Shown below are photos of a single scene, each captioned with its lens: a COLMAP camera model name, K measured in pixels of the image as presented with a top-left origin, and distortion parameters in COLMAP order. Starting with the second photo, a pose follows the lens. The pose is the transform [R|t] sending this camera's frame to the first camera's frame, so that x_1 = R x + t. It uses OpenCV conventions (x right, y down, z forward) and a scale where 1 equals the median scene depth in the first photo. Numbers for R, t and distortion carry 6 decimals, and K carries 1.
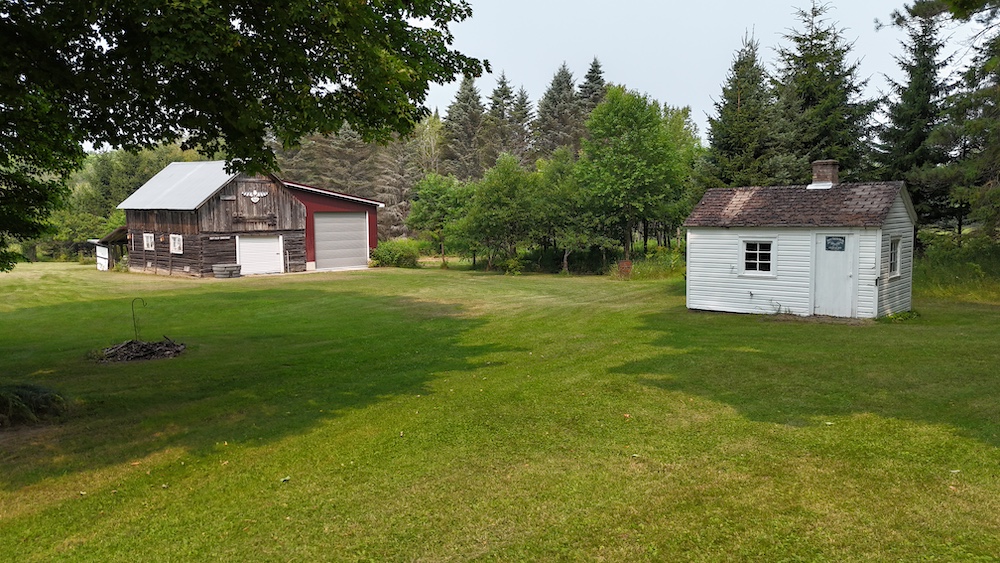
lens RADIAL K [[705.0, 0, 506.0], [0, 705.0, 283.1], [0, 0, 1]] dist [0.027449, -0.001532]
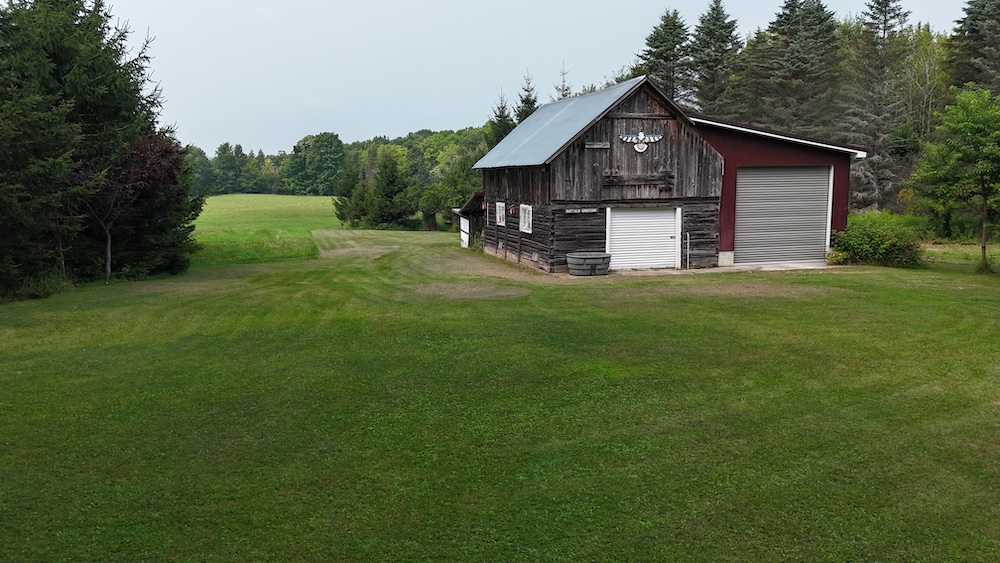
lens RADIAL K [[705.0, 0, 505.4], [0, 705.0, 286.1], [0, 0, 1]] dist [0.027449, -0.001532]
pose [[0.836093, 0.075024, -0.543434, -0.109495], [-0.047678, 0.996794, 0.064258, -0.031900], [0.546513, -0.027815, 0.836989, 0.412530]]
